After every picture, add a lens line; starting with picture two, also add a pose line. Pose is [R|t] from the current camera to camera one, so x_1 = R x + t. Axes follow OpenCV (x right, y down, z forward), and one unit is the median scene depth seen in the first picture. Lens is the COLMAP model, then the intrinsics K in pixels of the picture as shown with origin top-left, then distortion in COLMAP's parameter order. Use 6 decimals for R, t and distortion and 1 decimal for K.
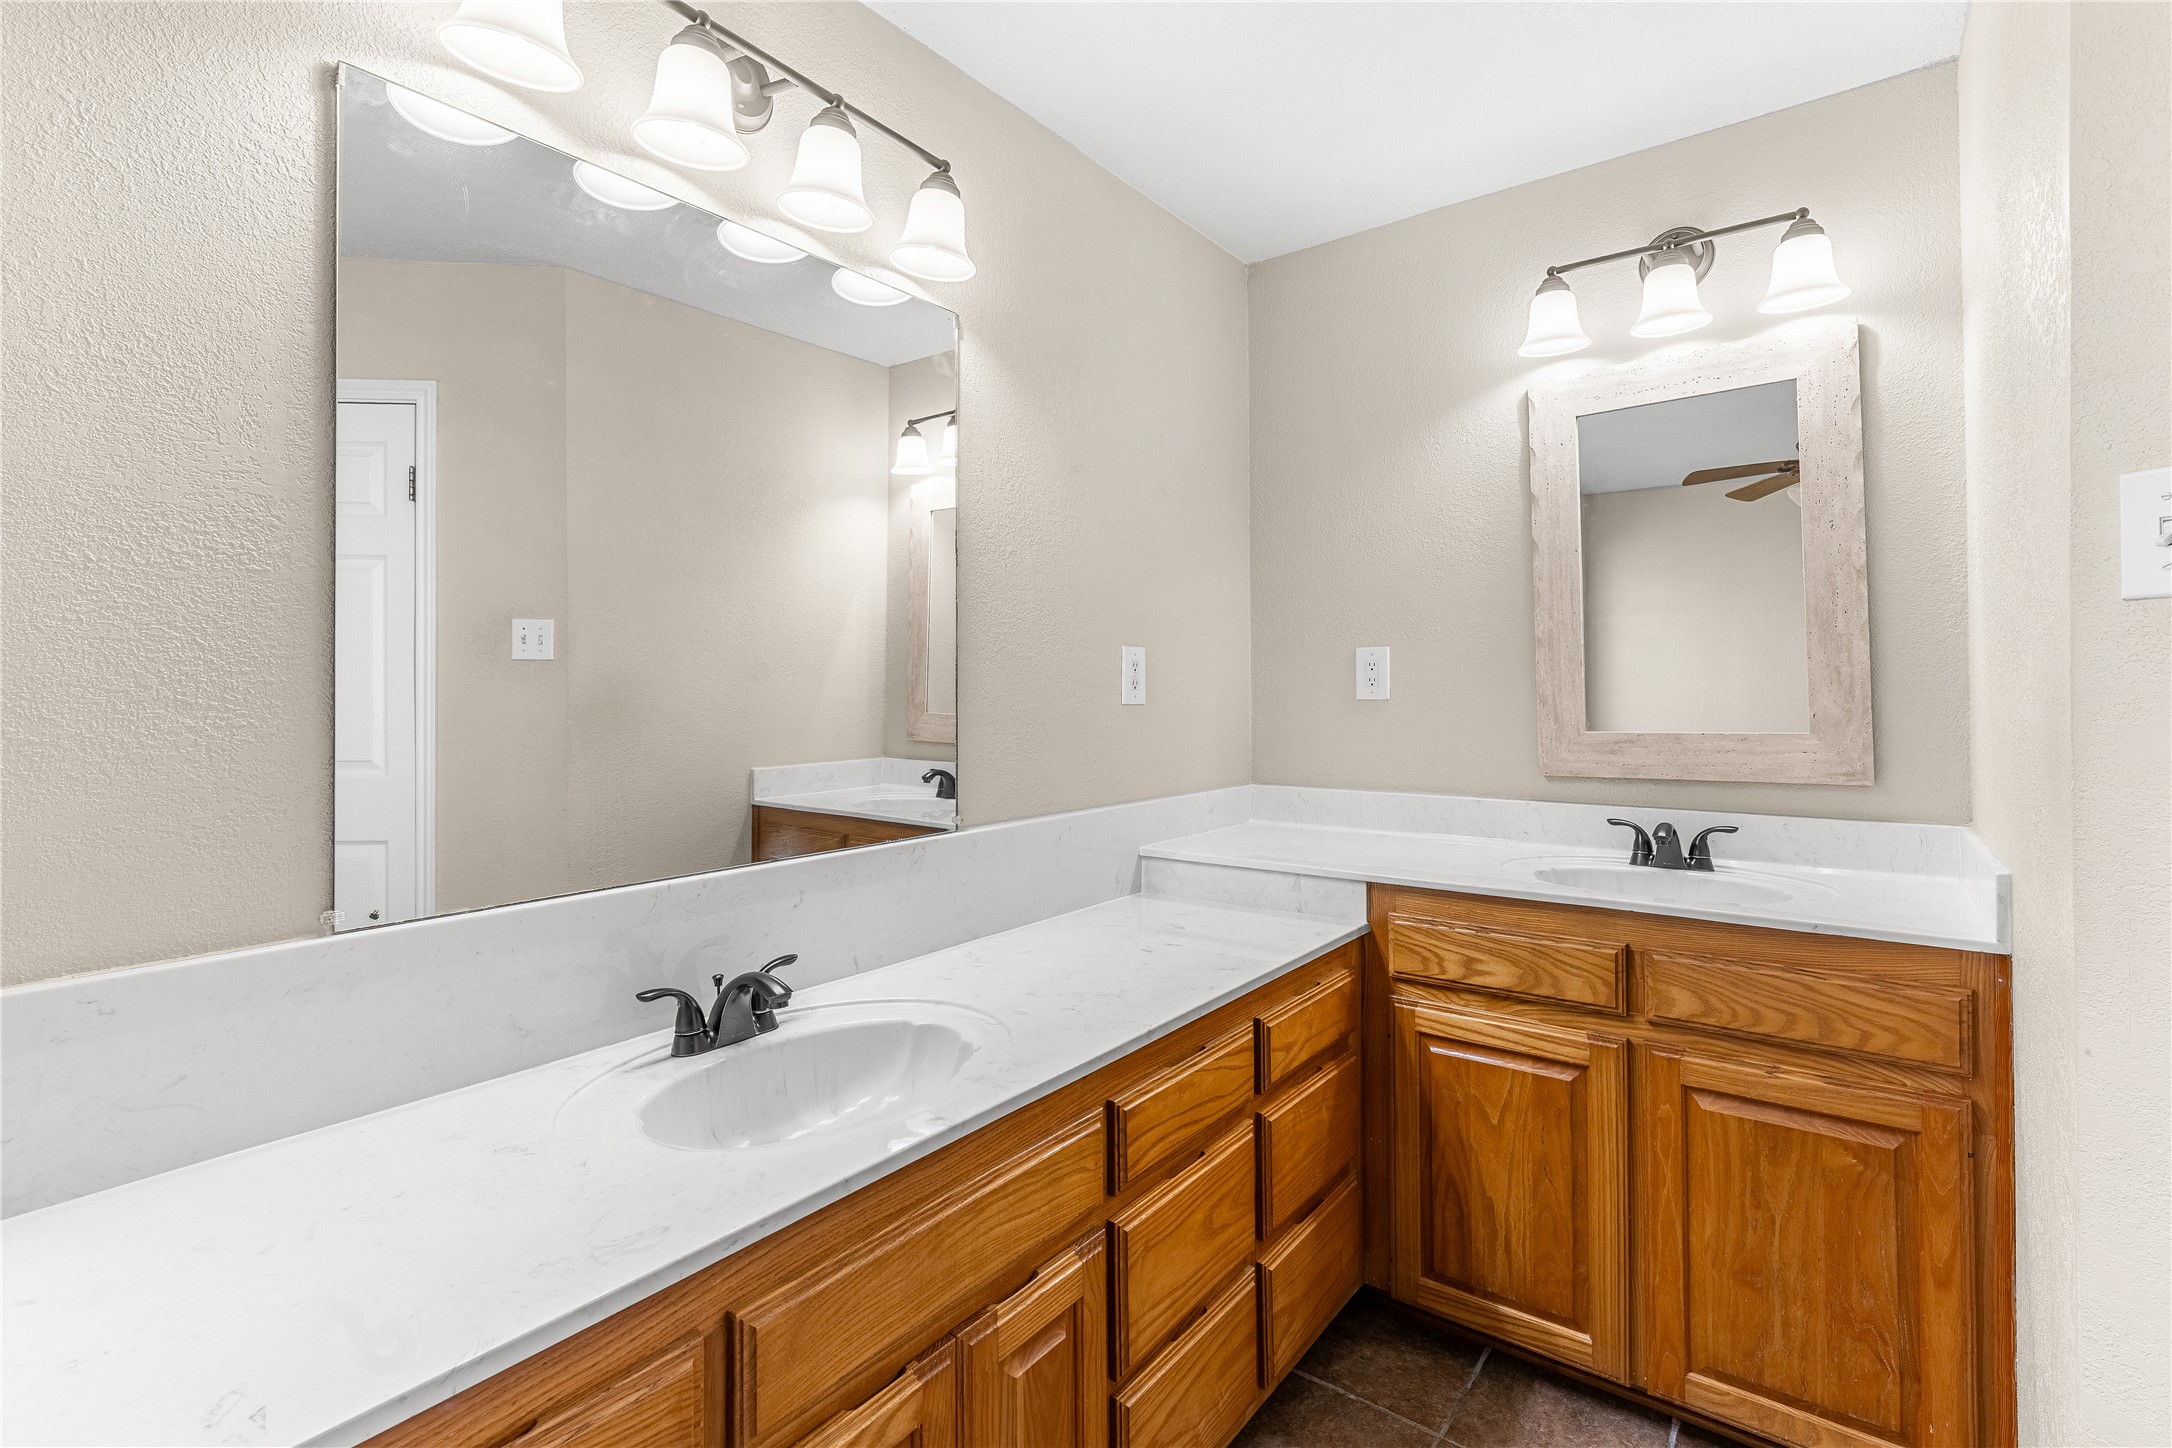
lens RADIAL K [[974.4, 0, 1101.8], [0, 974.4, 681.2], [0, 0, 1]] dist [-0.009621, 0.002641]
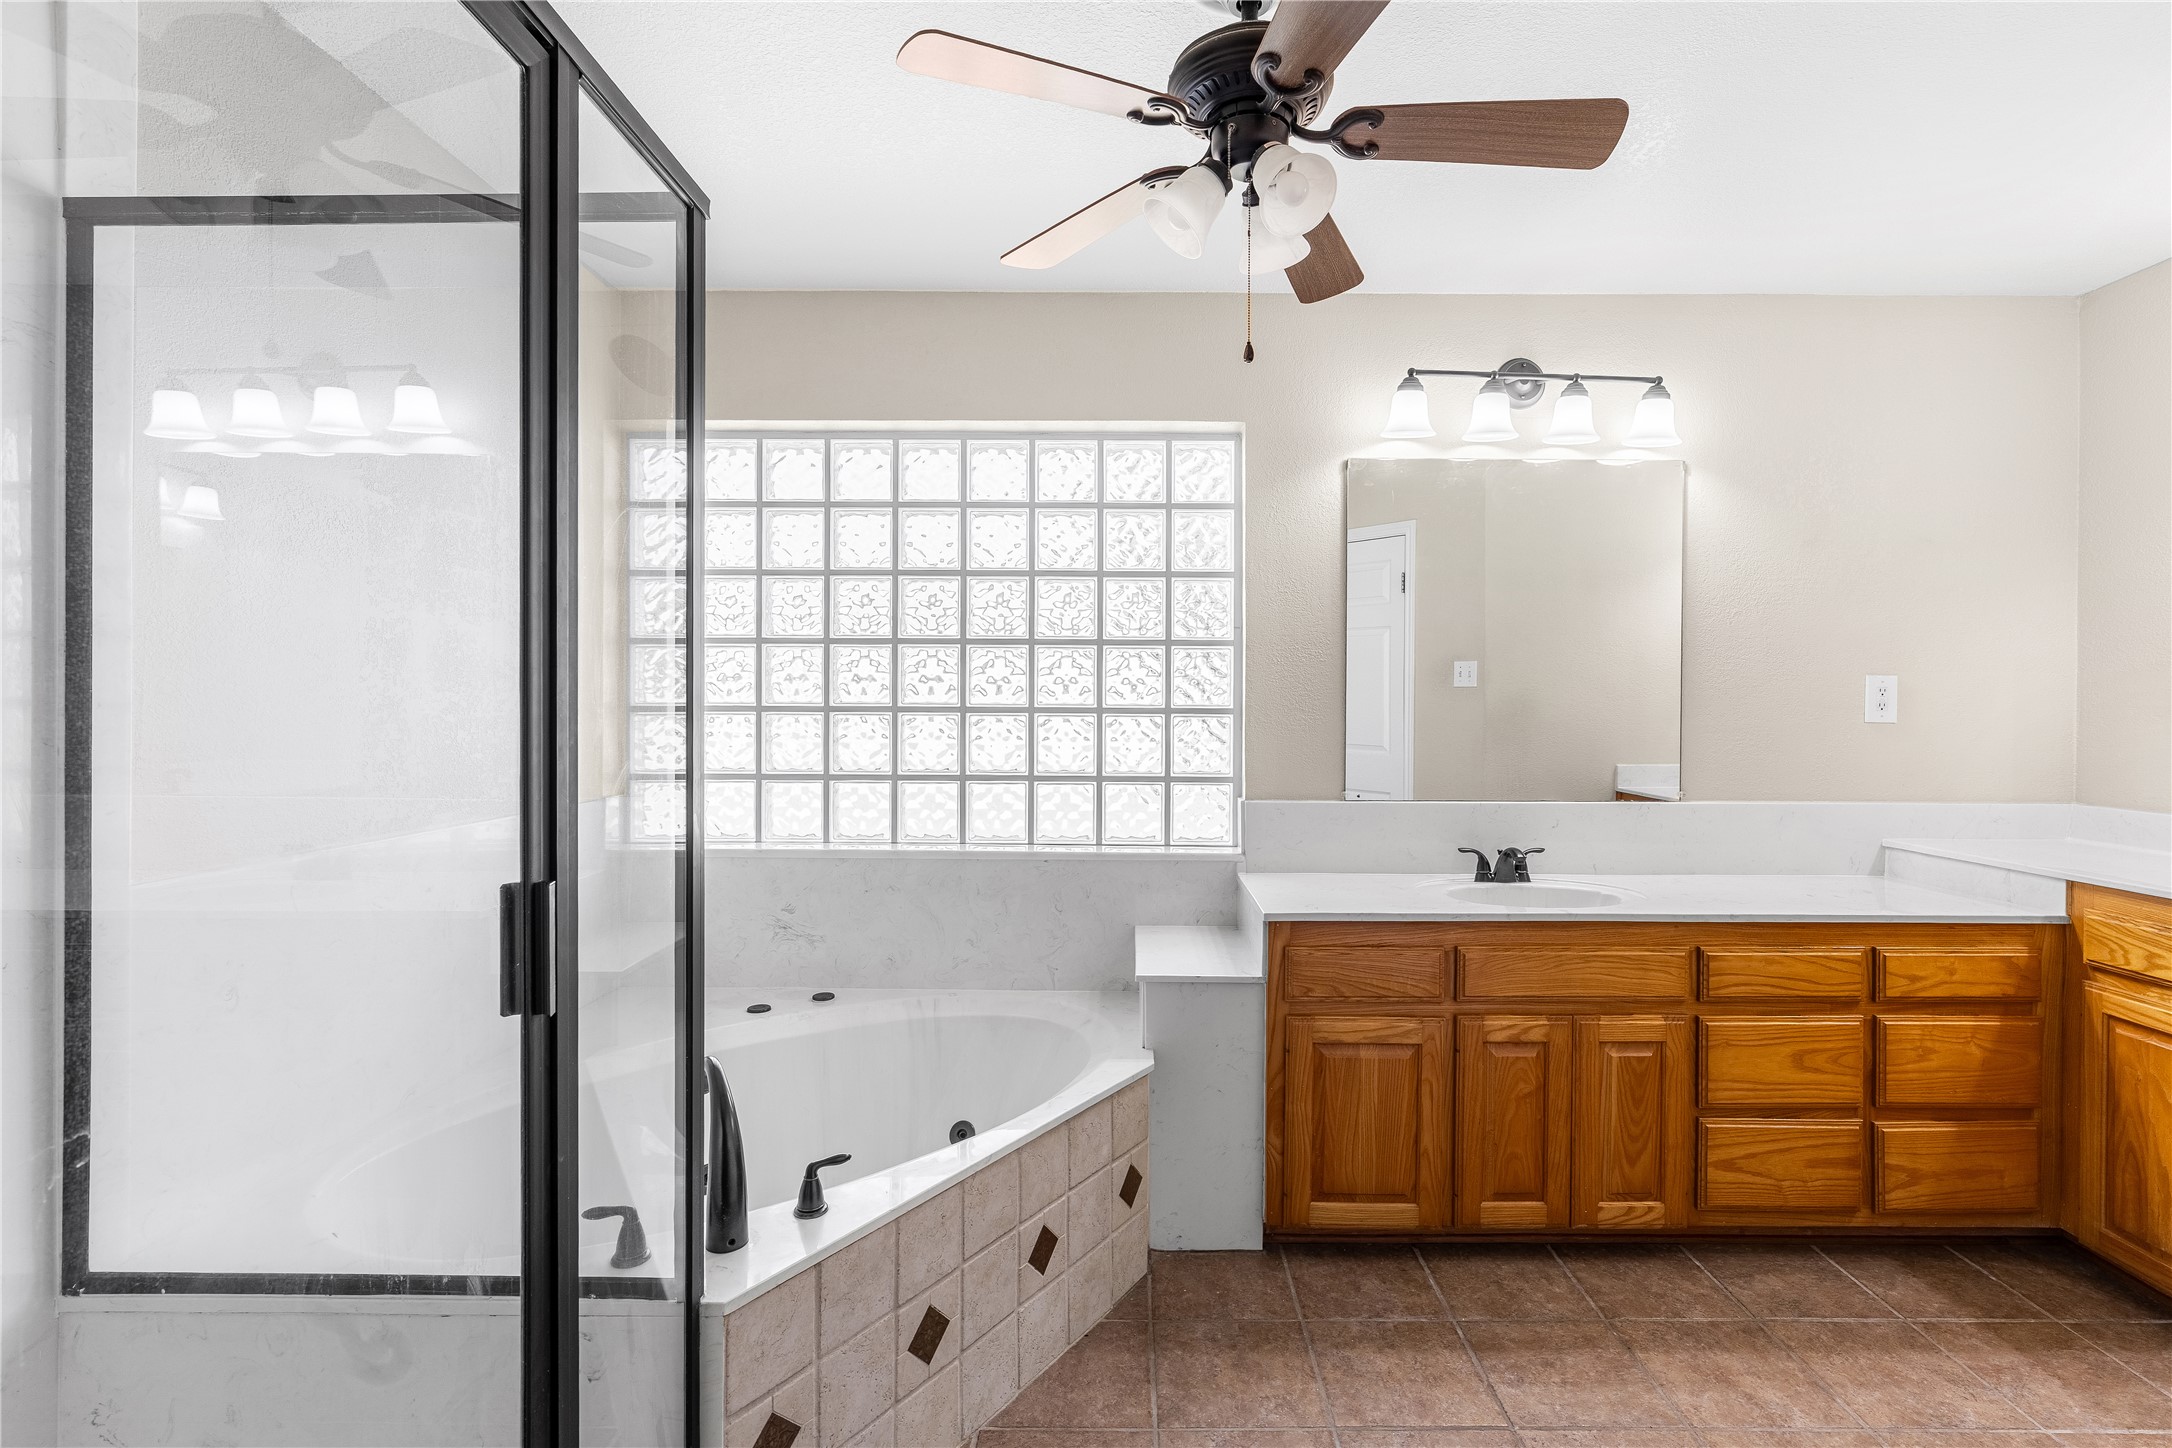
lens RADIAL K [[974.4, 0, 1094.5], [0, 974.4, 714.0], [0, 0, 1]] dist [-0.009621, 0.002641]
pose [[0.566583, 0.016420, -0.823841, 0.599394], [-0.000404, 0.999807, 0.019649, -0.013037], [0.824004, -0.010800, 0.566481, -0.633874]]
